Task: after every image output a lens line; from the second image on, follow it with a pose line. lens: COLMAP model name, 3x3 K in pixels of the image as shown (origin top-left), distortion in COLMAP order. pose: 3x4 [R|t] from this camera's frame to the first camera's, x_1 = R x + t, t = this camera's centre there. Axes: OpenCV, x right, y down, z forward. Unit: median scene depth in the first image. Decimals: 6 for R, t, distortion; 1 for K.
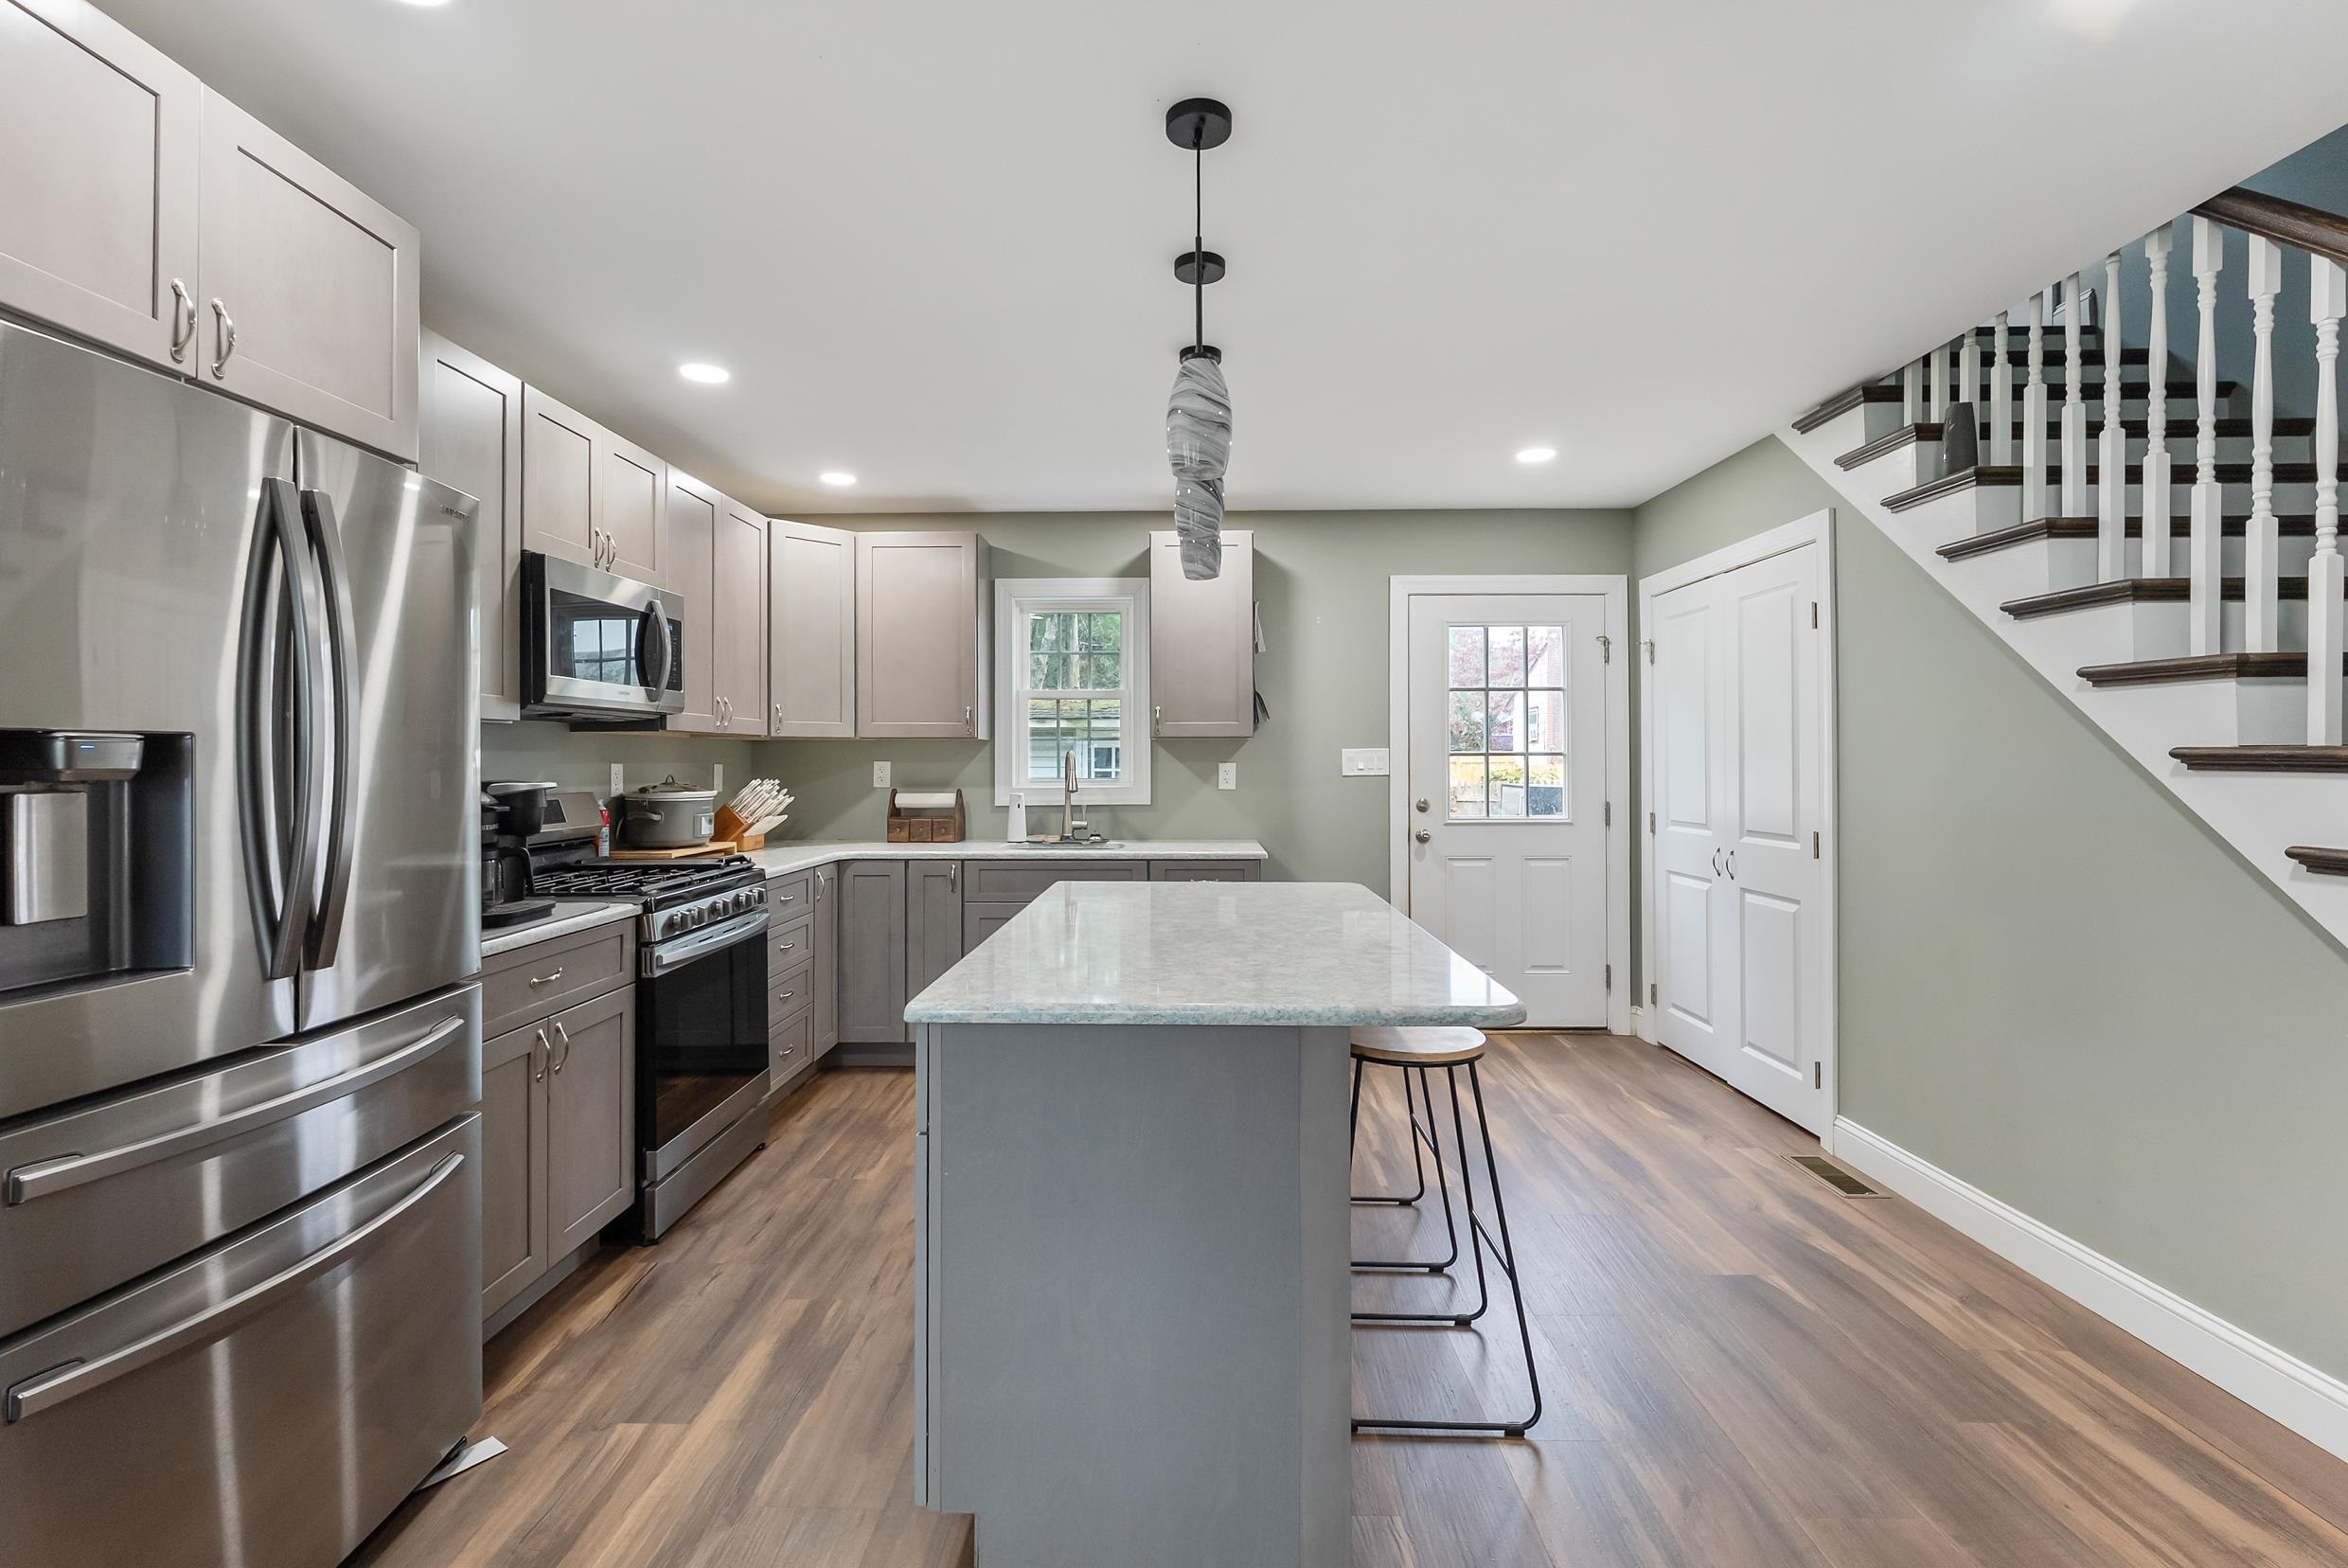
lens RADIAL K [[1052.6, 0, 1150.4], [0, 1052.6, 753.3], [0, 0, 1]] dist [0.004035, -0.003704]
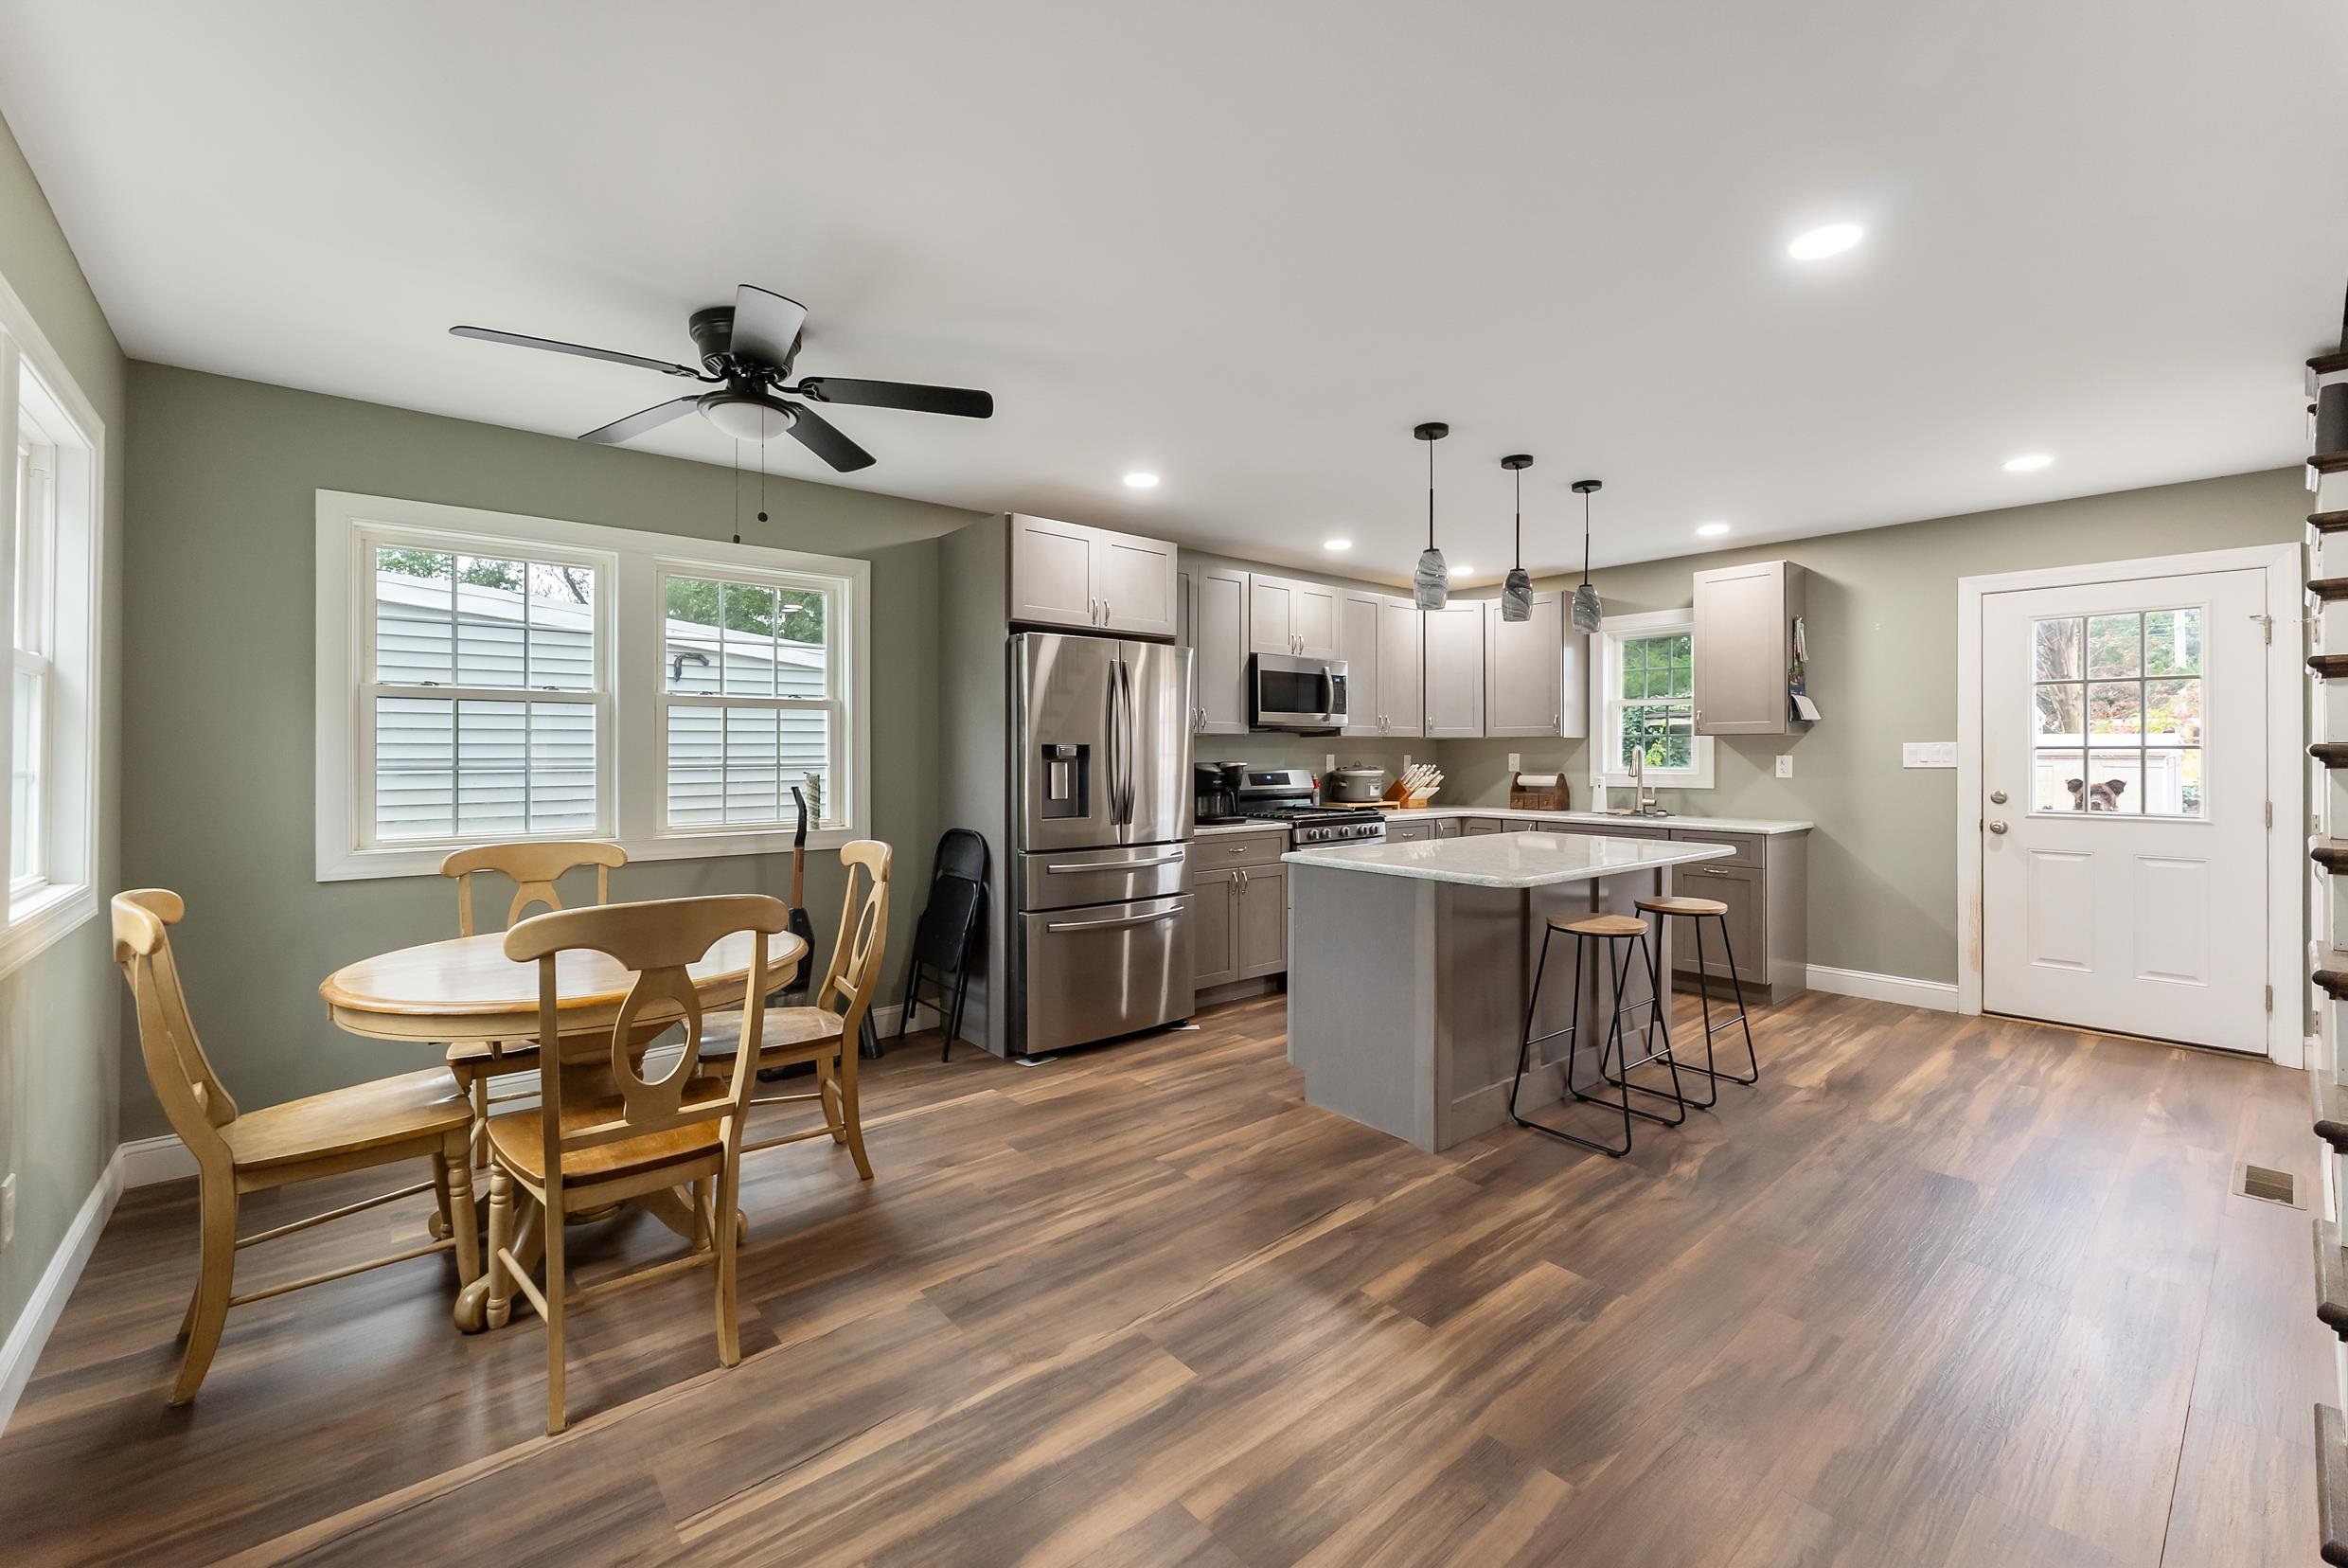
lens RADIAL K [[935.1, 0, 1183.3], [0, 935.1, 756.3], [0, 0, 1]] dist [-0.000561, -0.000346]
pose [[0.672619, 0.005327, -0.739970, 0.436675], [0.003595, 0.999939, 0.010466, -0.003650], [0.739980, -0.009700, 0.672558, -0.223498]]
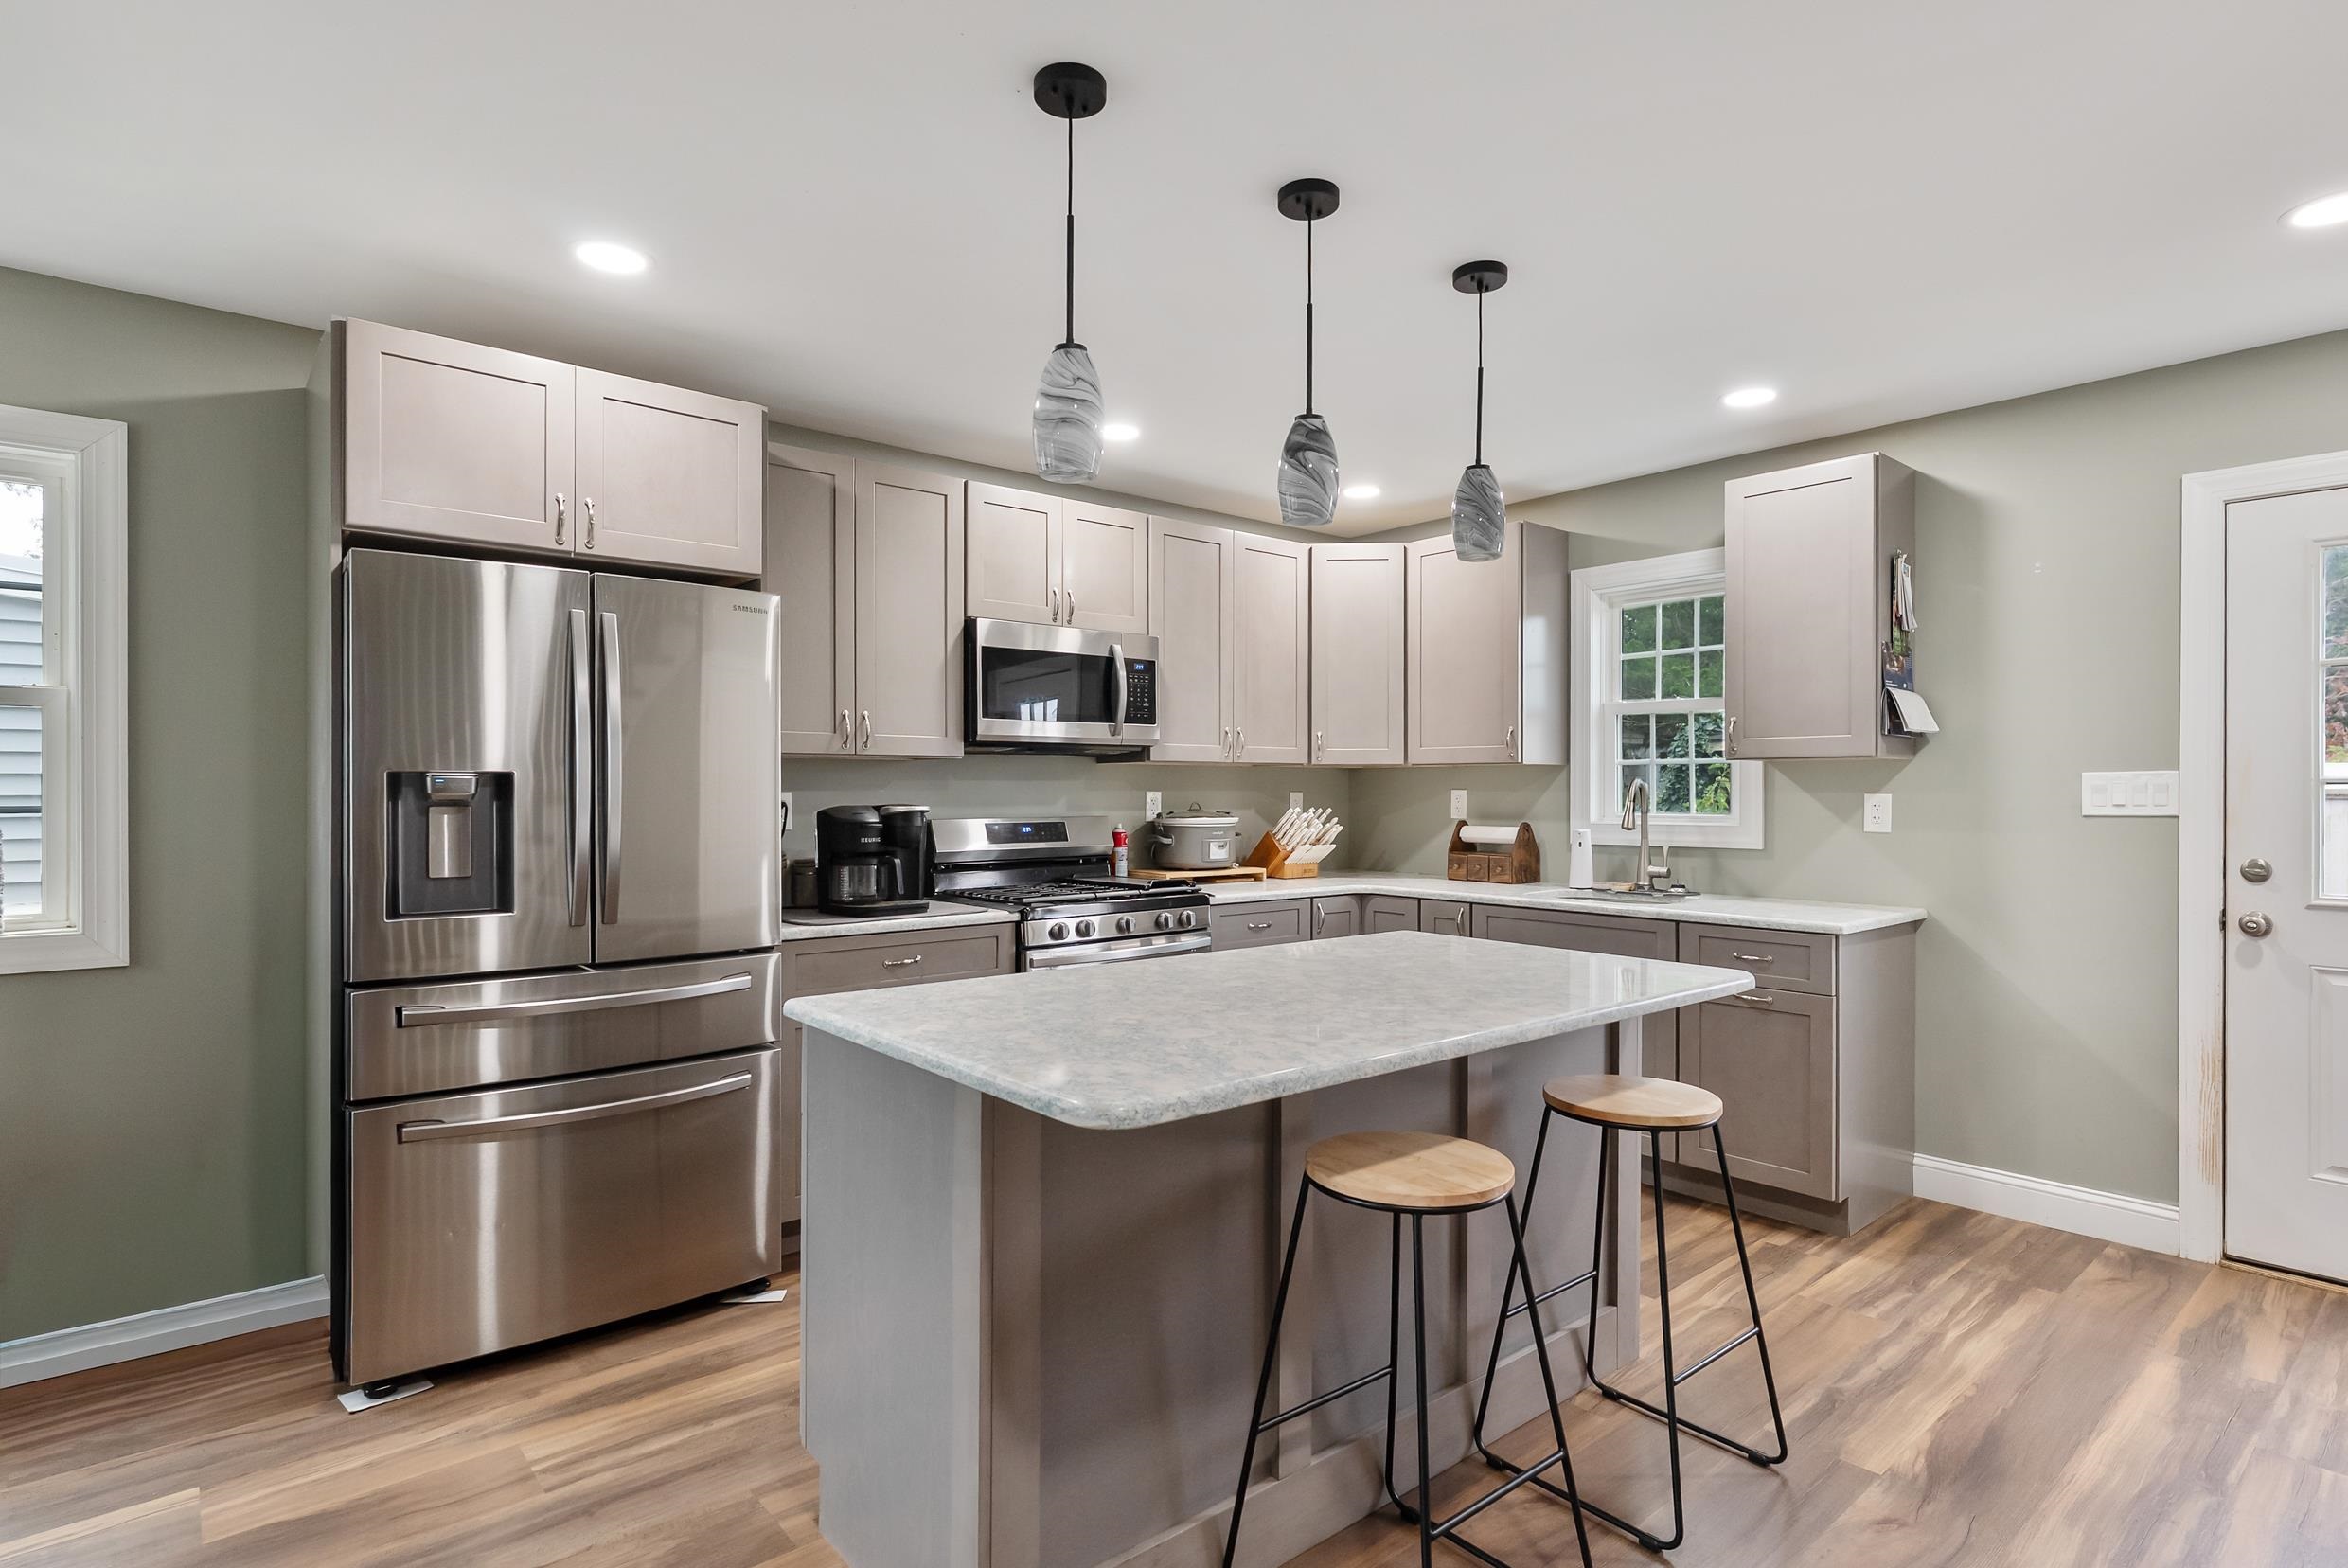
lens RADIAL K [[1173.2, 0, 1183.3], [0, 1173.2, 794.5], [0, 0, 1]] dist [0.001397, -0.000354]
pose [[0.676671, 0.006230, -0.736259, 0.365592], [0.002633, 0.999937, 0.010881, 0.000030], [0.736281, -0.009301, 0.676612, 0.162193]]
